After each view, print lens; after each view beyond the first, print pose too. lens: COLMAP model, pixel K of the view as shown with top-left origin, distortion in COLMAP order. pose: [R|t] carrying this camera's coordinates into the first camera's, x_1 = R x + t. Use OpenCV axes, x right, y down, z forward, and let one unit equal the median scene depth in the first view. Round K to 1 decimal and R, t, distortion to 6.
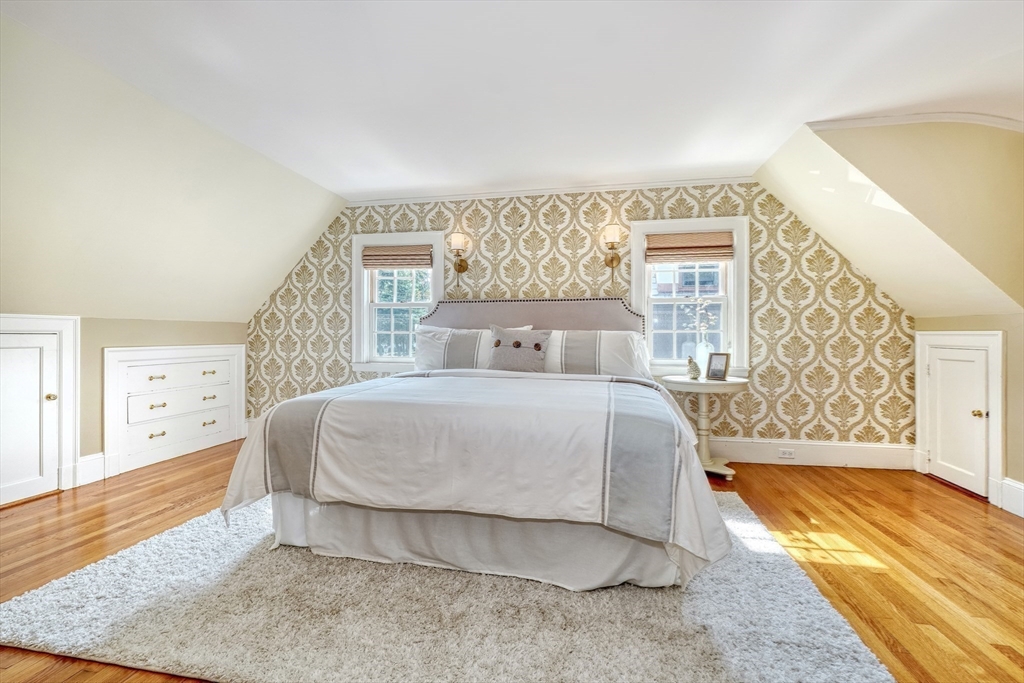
lens RADIAL K [[437.4, 0, 516.9], [0, 437.4, 339.1], [0, 0, 1]] dist [-0.012508, 0.003744]
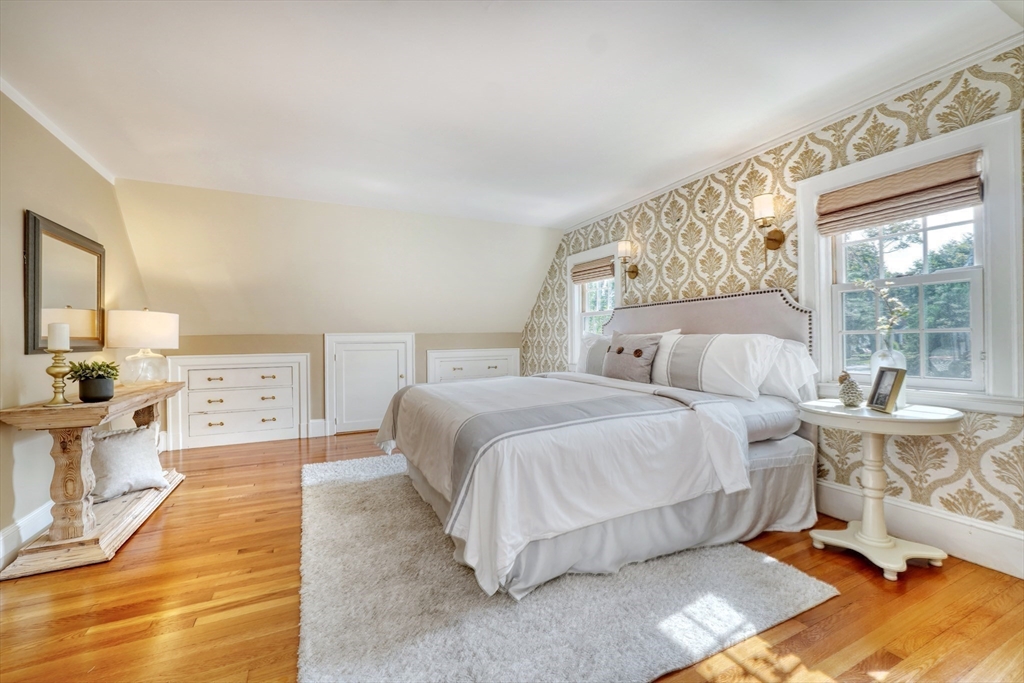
lens RADIAL K [[437.4, 0, 517.2], [0, 437.4, 337.3], [0, 0, 1]] dist [-0.012508, 0.003744]
pose [[0.598079, -0.014915, -0.801298, 0.542073], [0.013009, 0.999876, -0.008902, -0.010499], [0.801331, -0.005100, 0.598199, 0.184975]]
